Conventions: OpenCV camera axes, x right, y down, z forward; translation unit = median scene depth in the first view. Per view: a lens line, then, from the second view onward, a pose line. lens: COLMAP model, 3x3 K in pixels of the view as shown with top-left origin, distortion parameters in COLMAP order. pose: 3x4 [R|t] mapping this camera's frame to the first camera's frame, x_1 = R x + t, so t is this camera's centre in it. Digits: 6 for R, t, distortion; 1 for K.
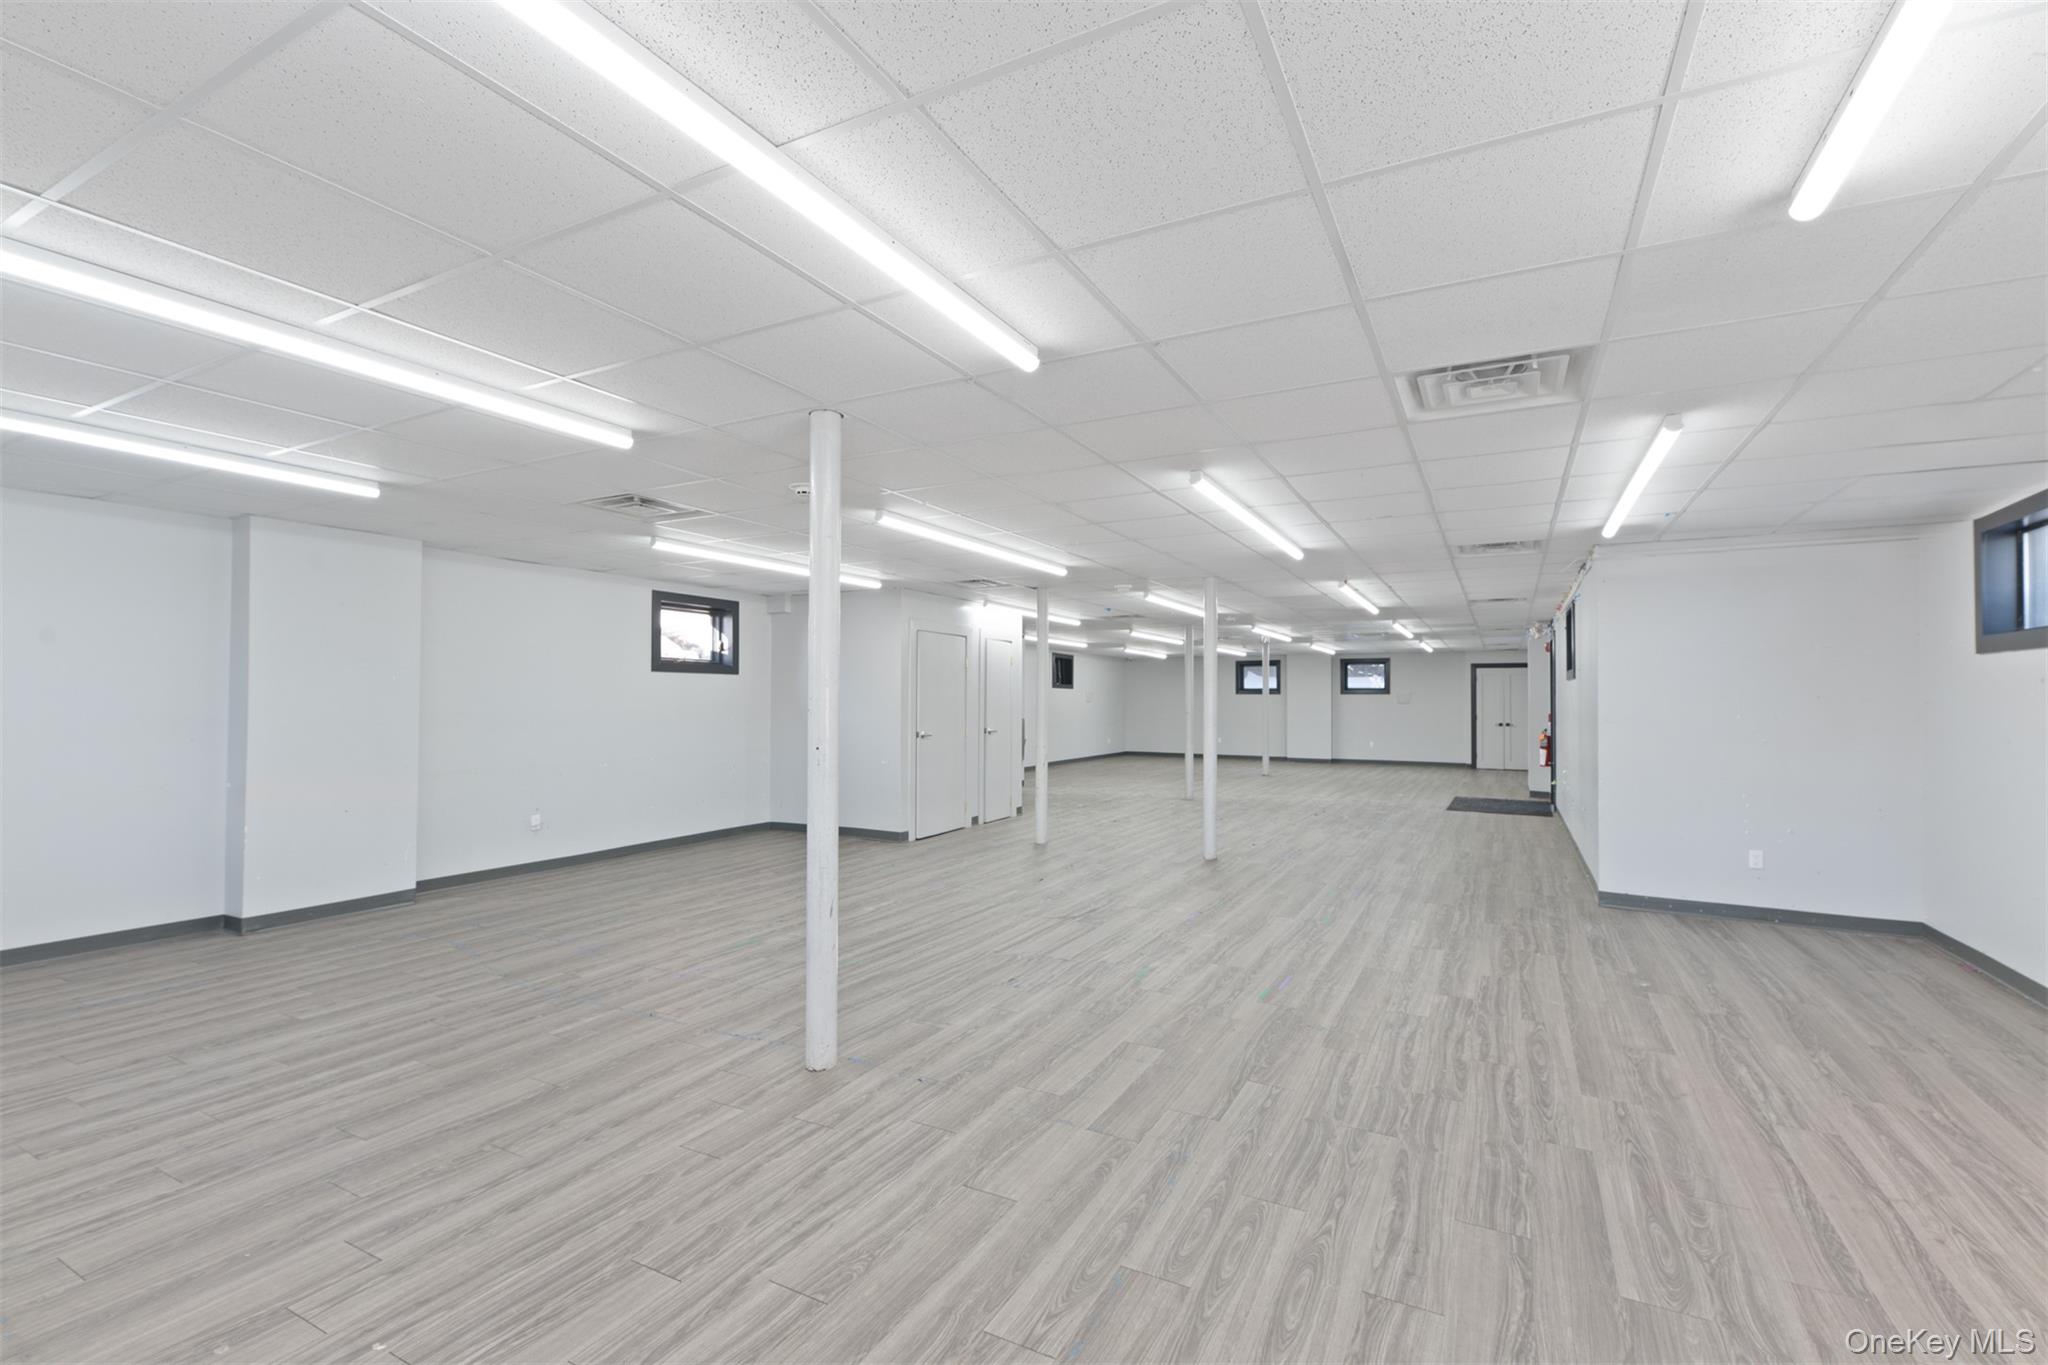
lens RADIAL K [[908.7, 0, 1023.6], [0, 908.7, 681.2], [0, 0, 1]] dist [-0.001265, 0.000414]
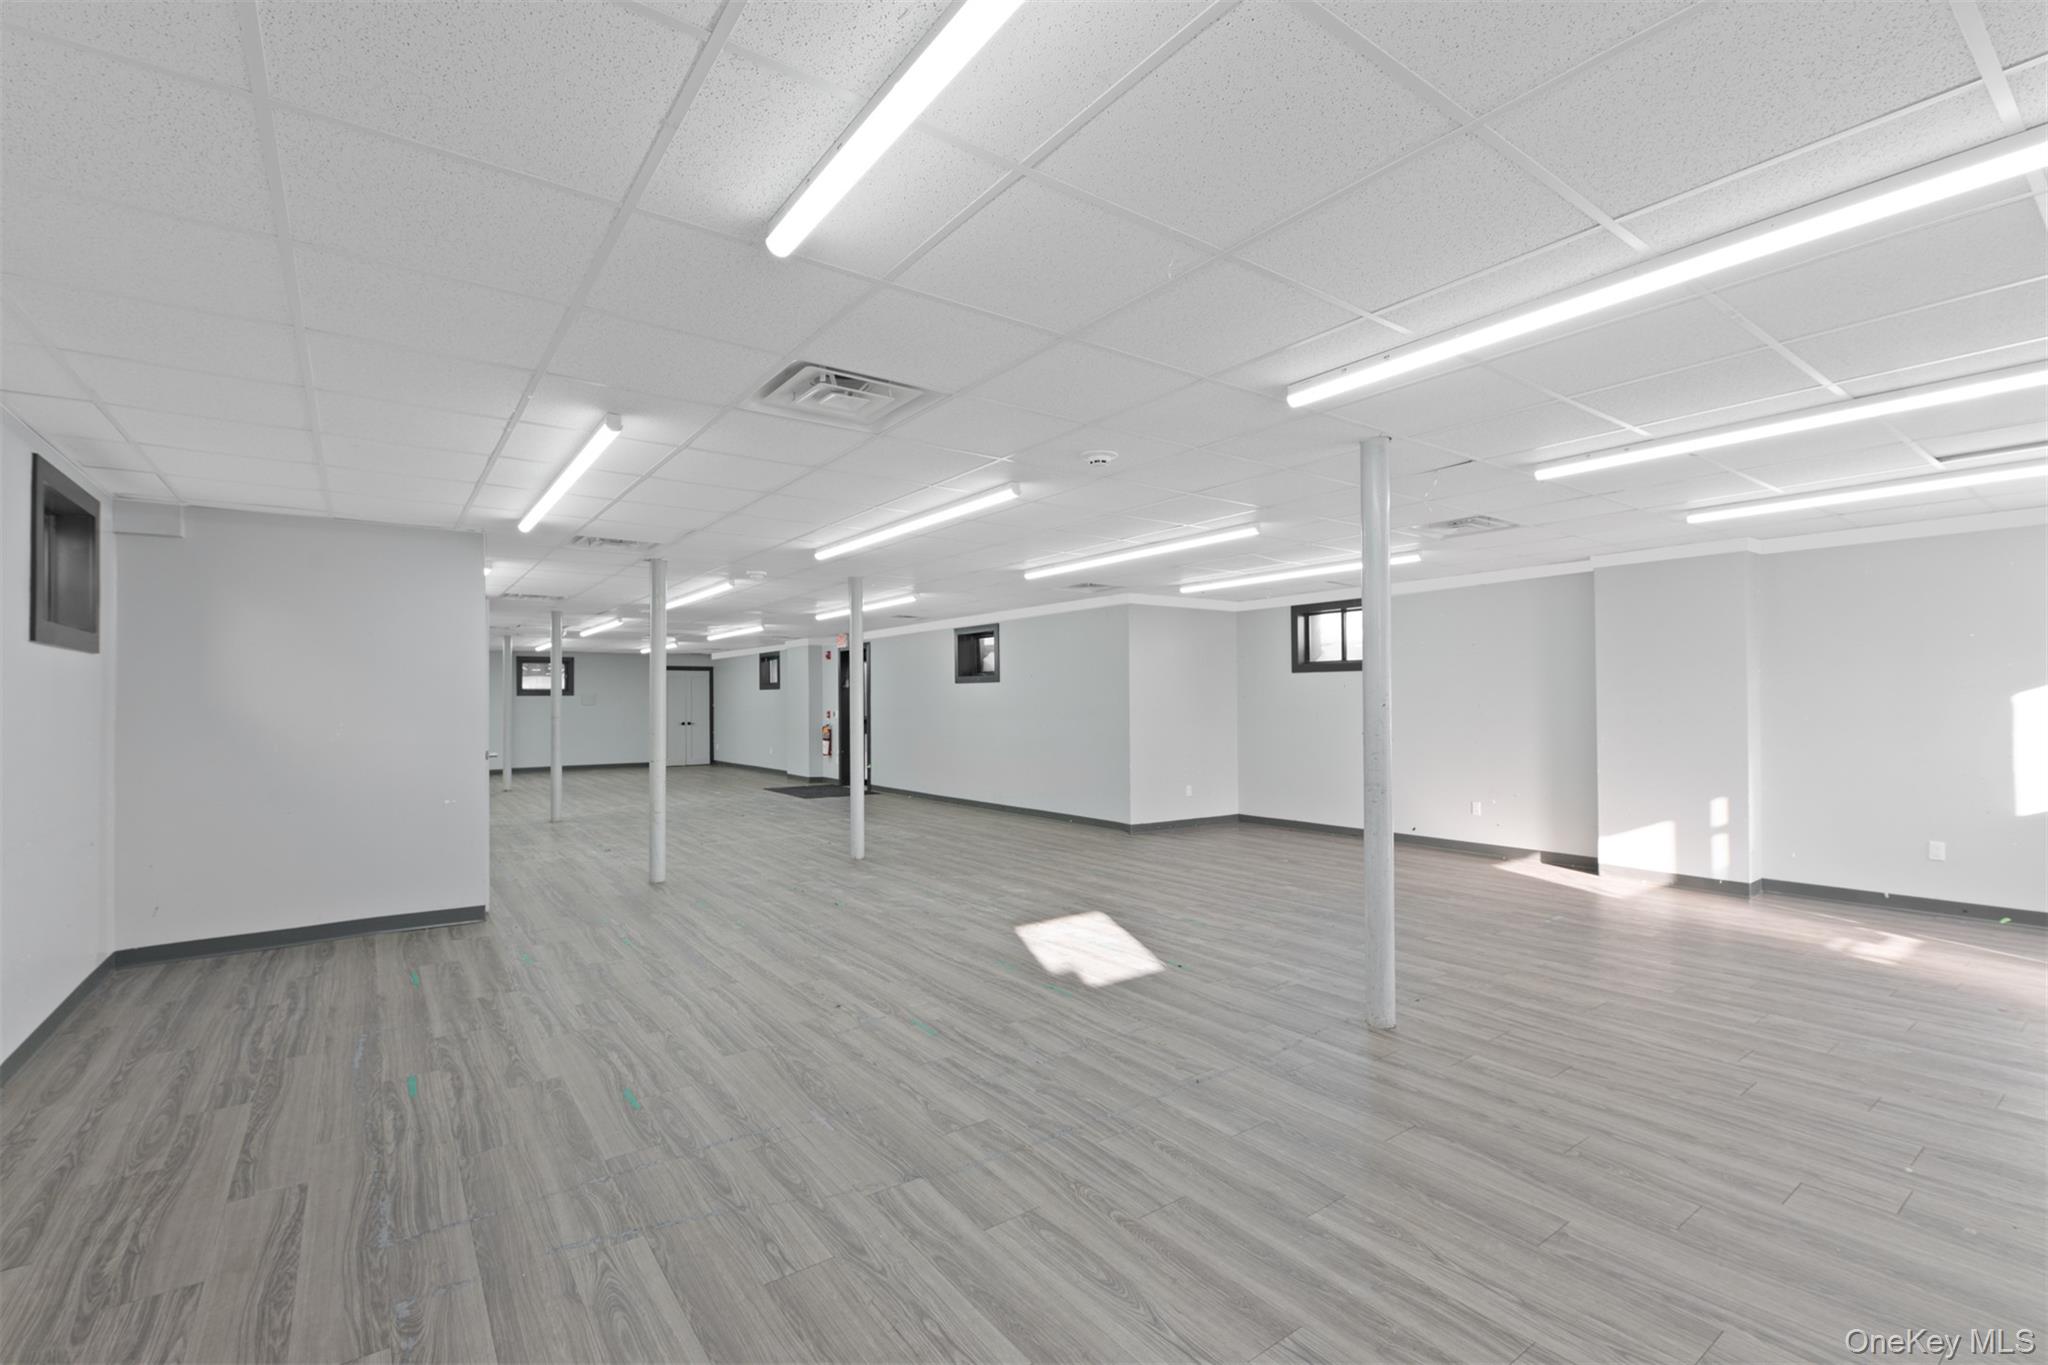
lens RADIAL K [[908.7, 0, 1029.6], [0, 908.7, 693.1], [0, 0, 1]] dist [-0.001265, 0.000414]
pose [[0.427090, 0.001108, 0.904208, -1.268239], [-0.010494, 0.999938, 0.003732, 0.014861], [-0.904148, -0.011083, 0.427076, 0.821186]]
